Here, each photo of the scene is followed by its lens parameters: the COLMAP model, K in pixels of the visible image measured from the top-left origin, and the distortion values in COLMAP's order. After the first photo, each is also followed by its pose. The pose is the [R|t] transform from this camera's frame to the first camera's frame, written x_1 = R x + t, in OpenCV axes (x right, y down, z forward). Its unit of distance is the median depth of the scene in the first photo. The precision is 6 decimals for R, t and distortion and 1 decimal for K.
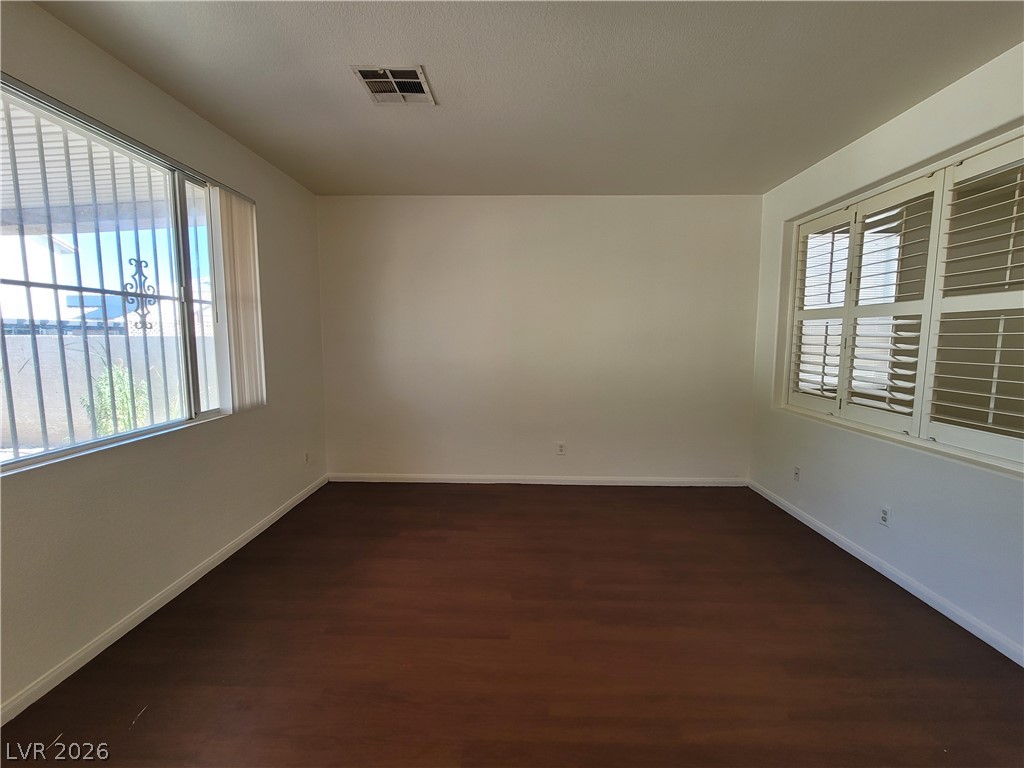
lens RADIAL K [[418.3, 0, 511.6], [0, 418.3, 377.8], [0, 0, 1]] dist [-0.002608, -0.000127]
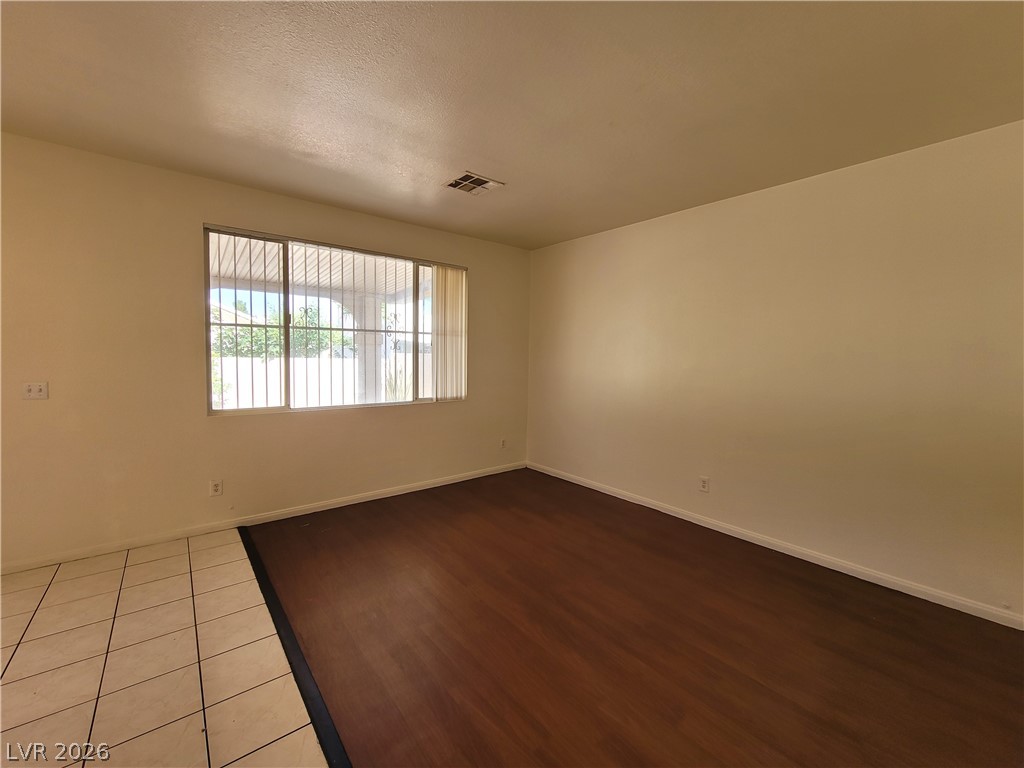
lens RADIAL K [[418.3, 0, 511.6], [0, 418.3, 377.8], [0, 0, 1]] dist [-0.002608, -0.000127]
pose [[0.653730, 0.049362, -0.755117, 0.797303], [-0.089795, 0.995880, -0.012638, -0.010959], [0.751382, 0.076068, 0.655469, 0.158256]]
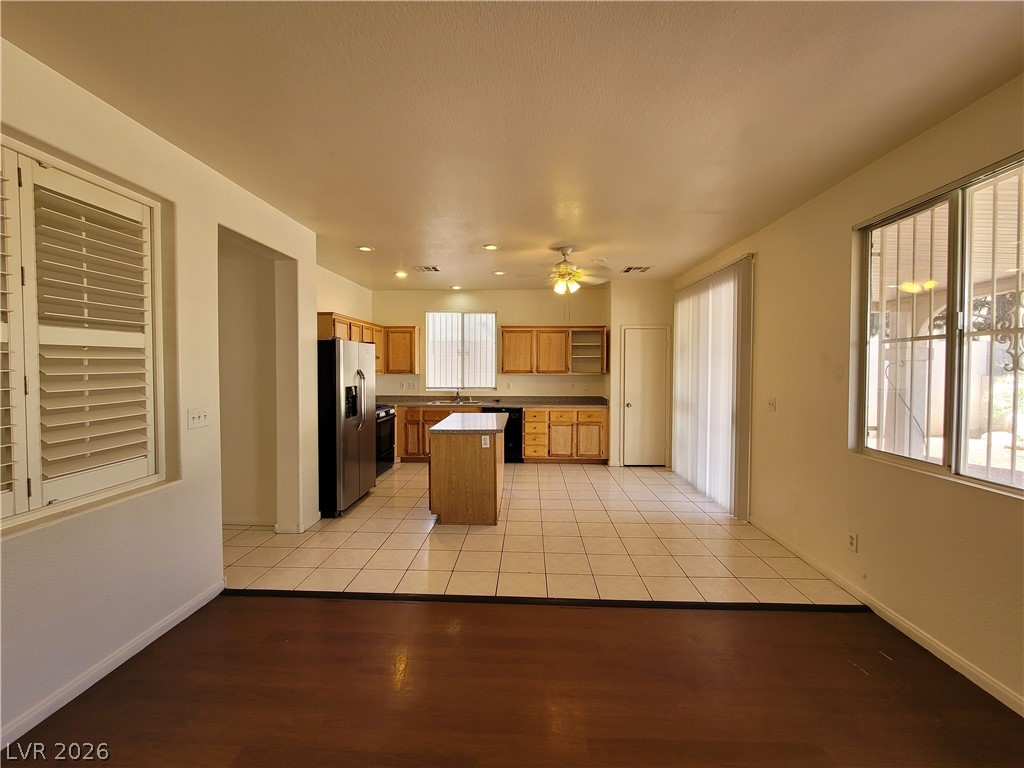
lens RADIAL K [[418.3, 0, 511.6], [0, 418.3, 377.8], [0, 0, 1]] dist [-0.002608, -0.000127]
pose [[-0.999604, -0.006877, 0.027275, 0.084817], [-0.003453, 0.992318, 0.123665, -0.147647], [-0.027916, 0.123522, -0.991949, 1.372116]]
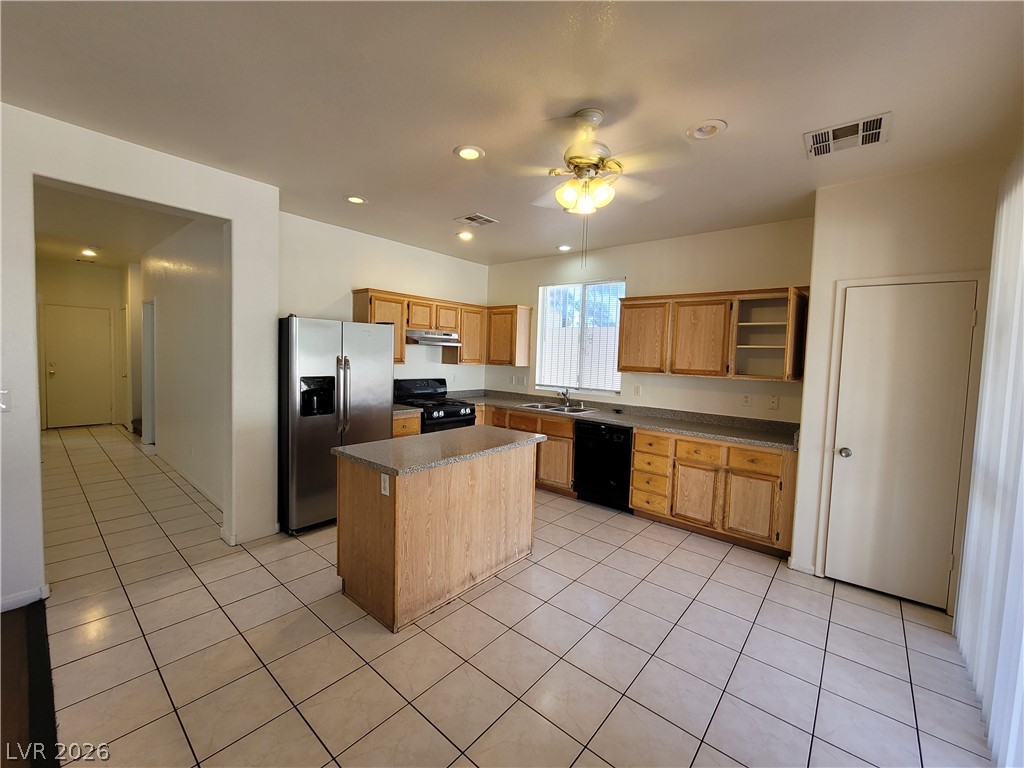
lens RADIAL K [[418.3, 0, 511.6], [0, 418.3, 377.8], [0, 0, 1]] dist [-0.002608, -0.000127]
pose [[-0.772815, -0.065758, 0.631215, -0.525845], [0.025175, 0.990658, 0.134026, -0.064629], [-0.634131, 0.119468, -0.763940, 0.377529]]
